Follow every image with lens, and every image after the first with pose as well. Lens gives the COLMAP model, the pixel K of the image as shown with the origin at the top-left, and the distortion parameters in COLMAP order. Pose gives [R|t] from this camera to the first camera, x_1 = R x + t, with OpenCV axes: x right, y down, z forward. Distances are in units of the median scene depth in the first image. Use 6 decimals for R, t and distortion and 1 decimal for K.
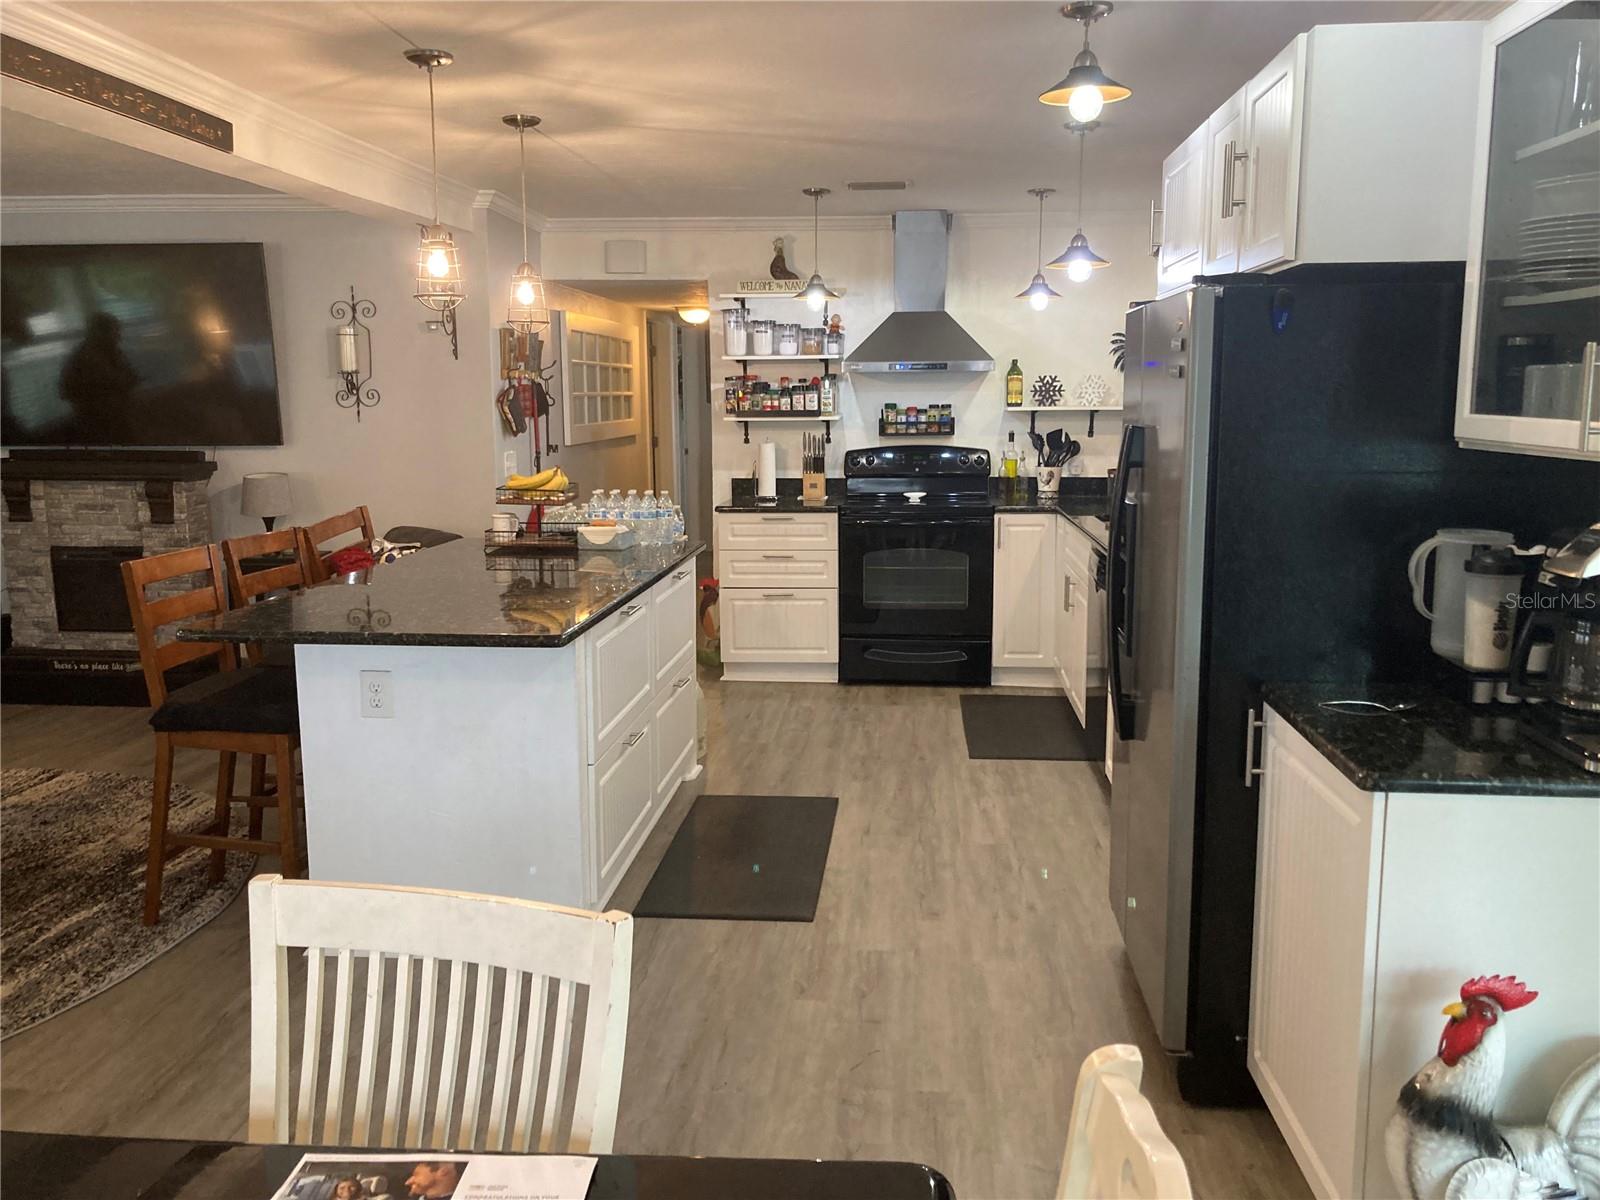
lens RADIAL K [[1306.0, 0, 799.3], [0, 1306.0, 592.2], [0, 0, 1]] dist [0.109477, -0.181587]
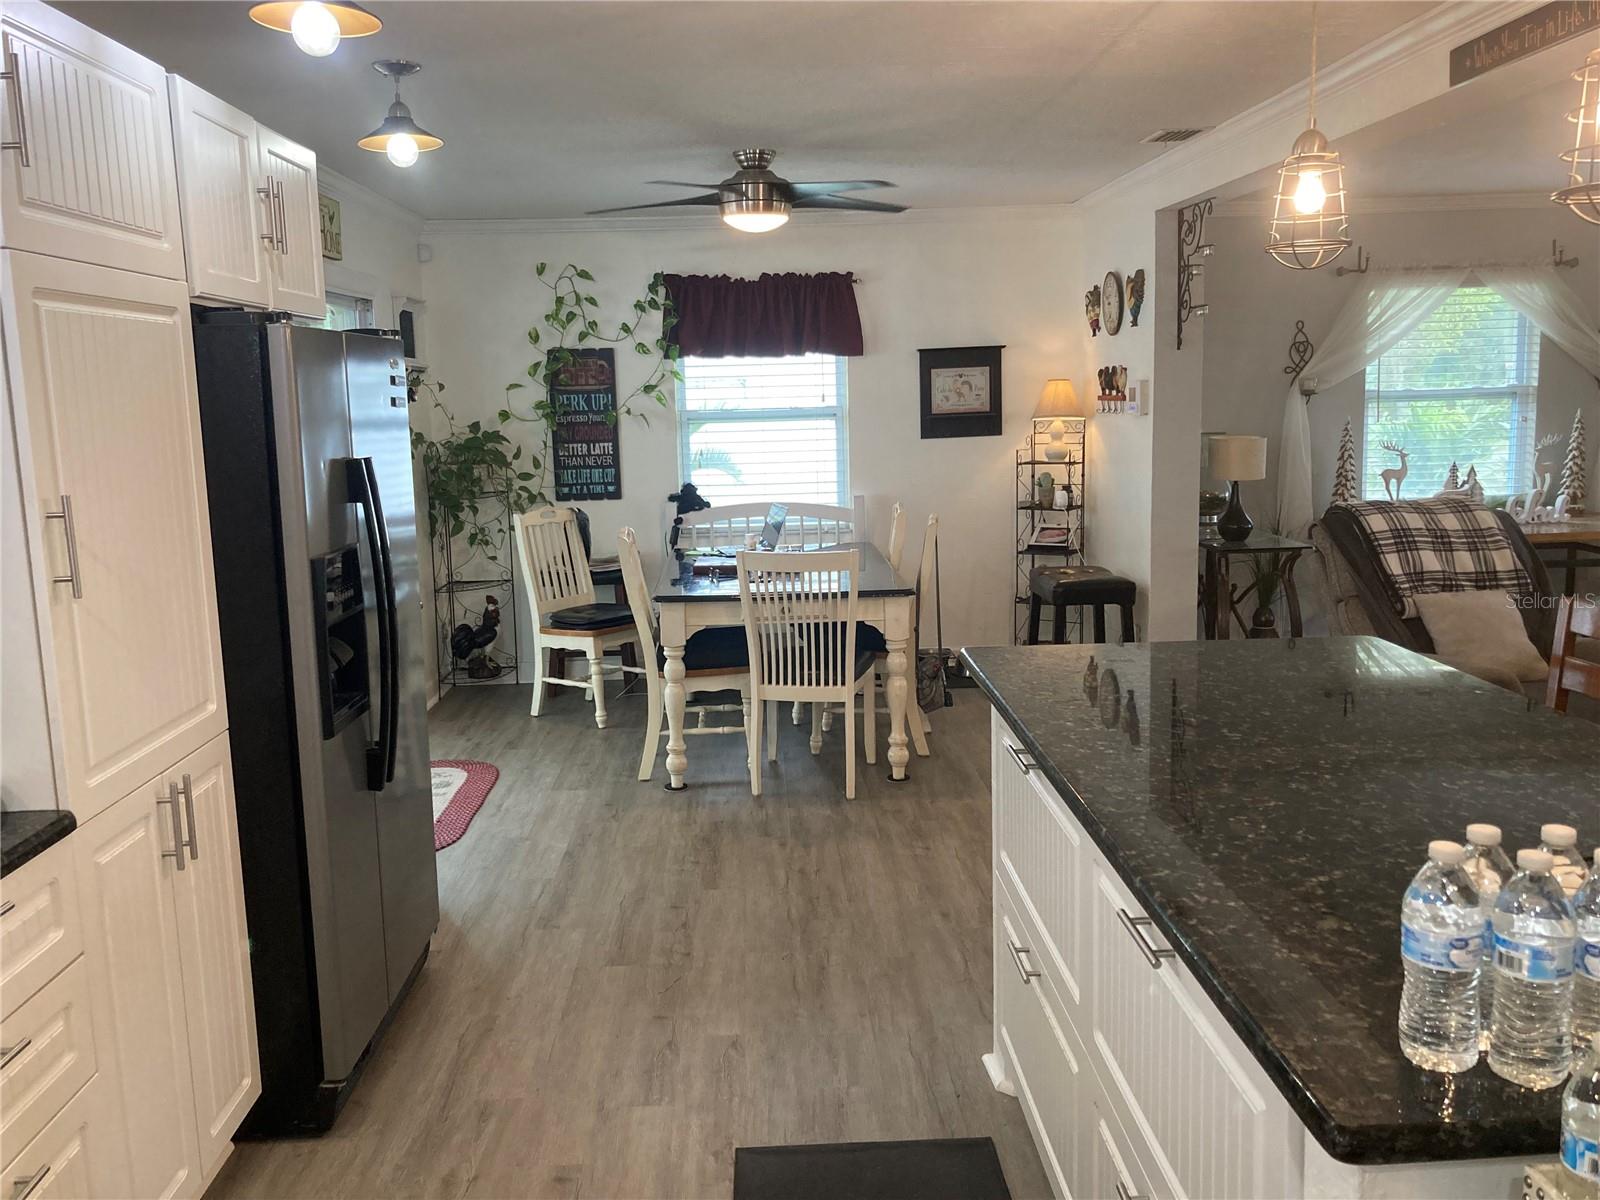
lens RADIAL K [[1318.2, 0, 798.9], [0, 1318.2, 595.2], [0, 0, 1]] dist [0.007631, -0.004601]
pose [[-0.991398, 0.050894, -0.120582, 0.028250], [0.011560, 0.951749, 0.306659, -0.153133], [0.130371, 0.302627, -0.944151, 0.941825]]
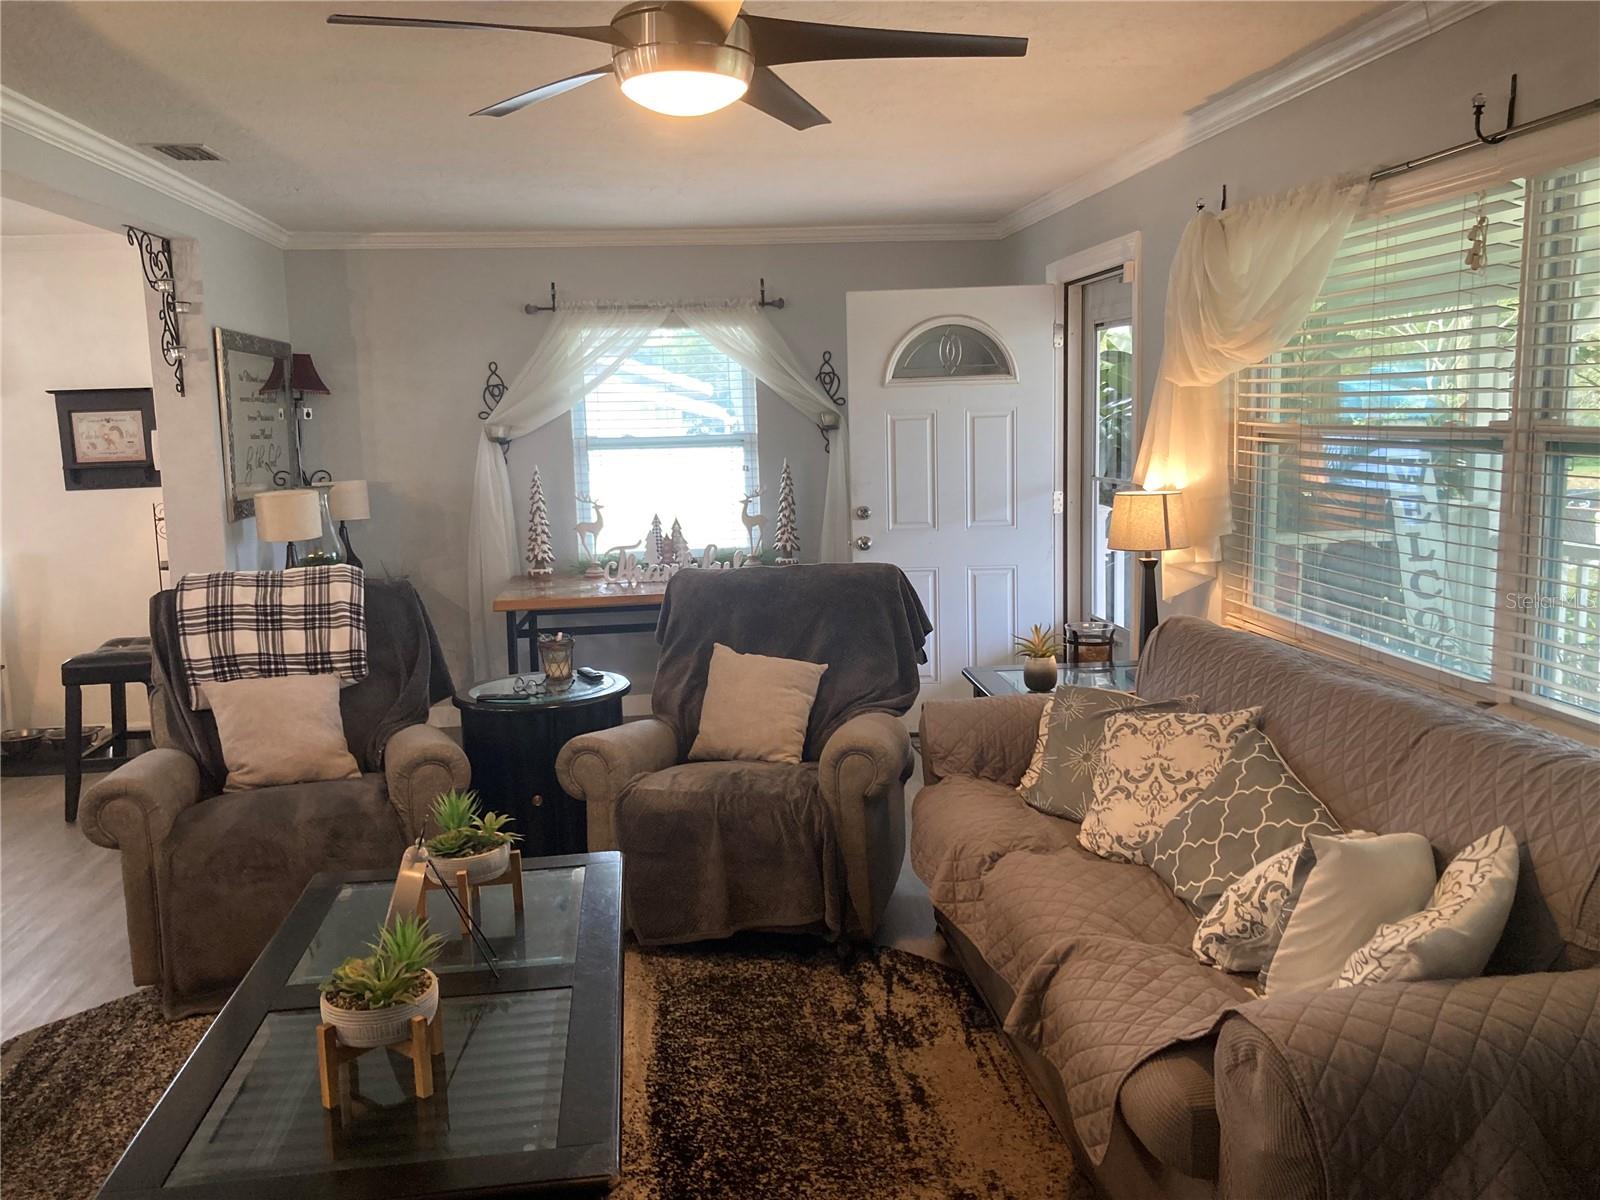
lens RADIAL K [[1318.2, 0, 798.9], [0, 1318.2, 595.2], [0, 0, 1]] dist [0.007631, -0.004601]
pose [[-0.974921, 0.058832, -0.214634, -0.539168], [-0.005099, 0.958269, 0.285822, -0.148296], [0.222493, 0.279749, -0.933937, 0.940217]]
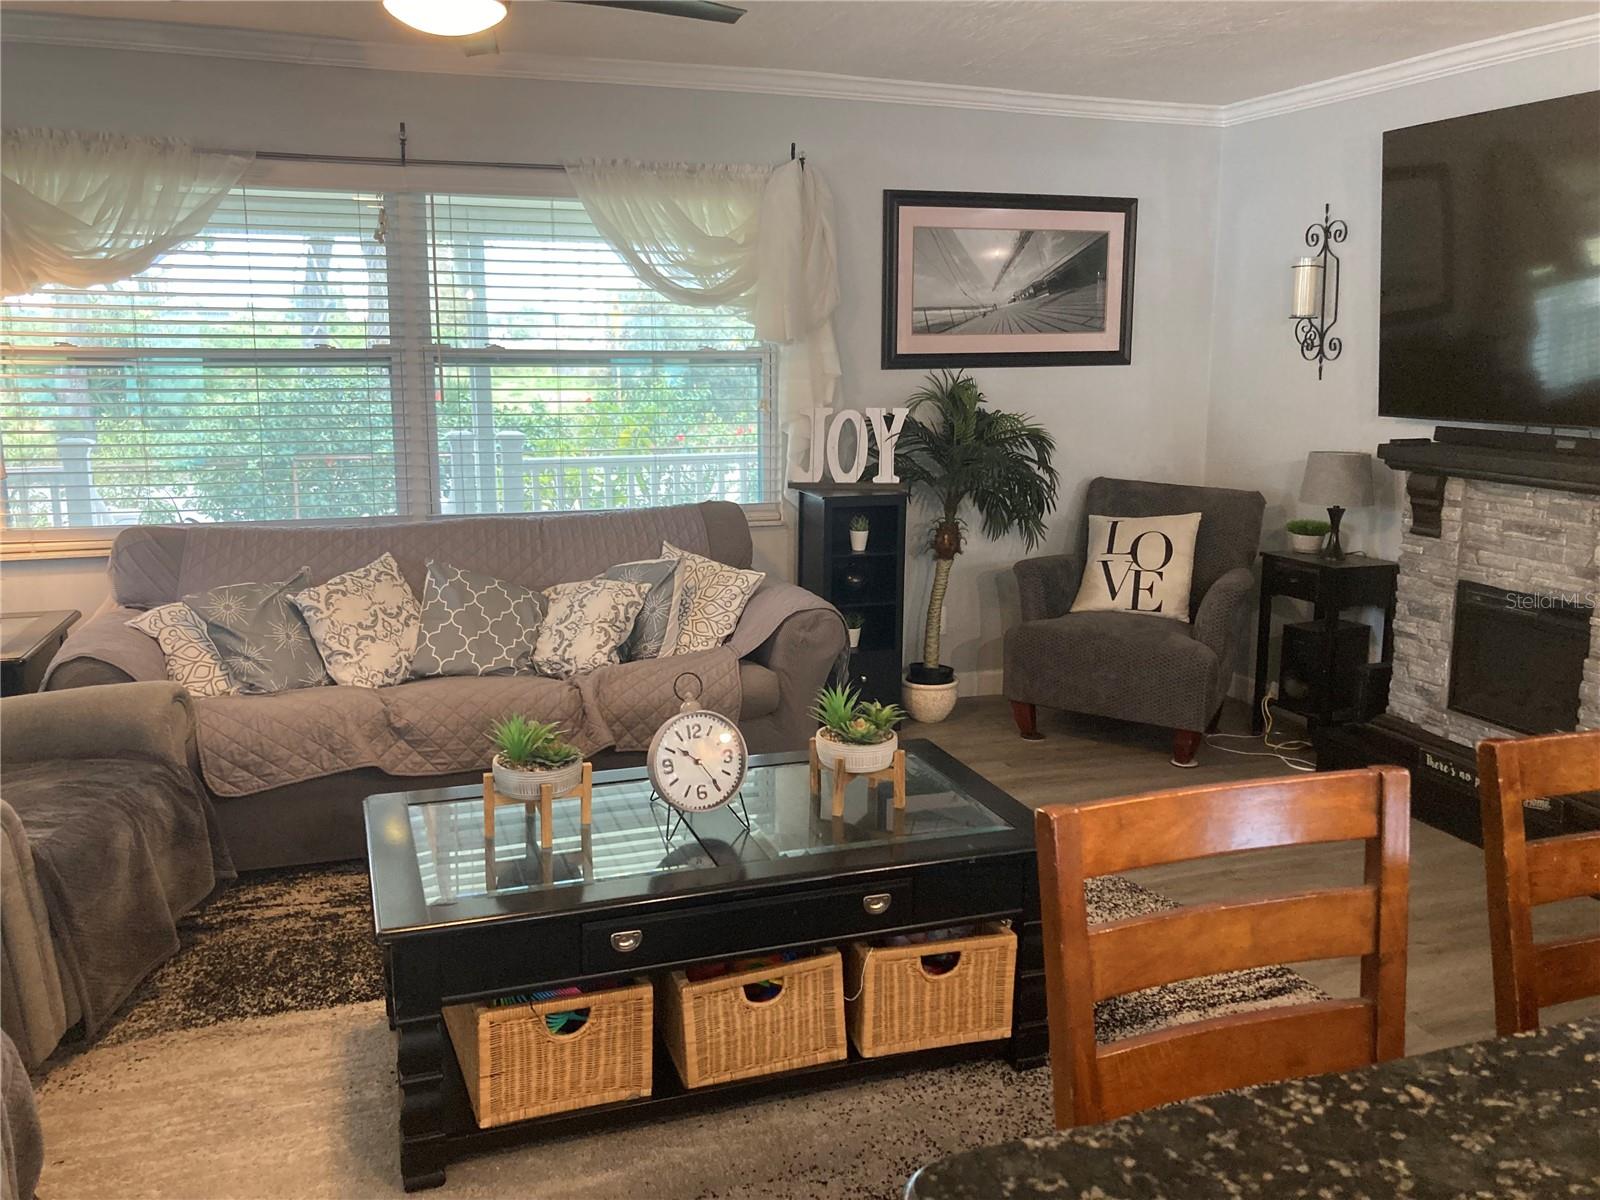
lens RADIAL K [[1306.0, 0, 799.3], [0, 1306.0, 592.2], [0, 0, 1]] dist [0.109477, -0.181587]
pose [[0.429034, 0.171984, -0.886765, -0.128244], [-0.142441, 0.982306, 0.121598, -0.061245], [0.891987, 0.074142, 0.445940, 0.426281]]
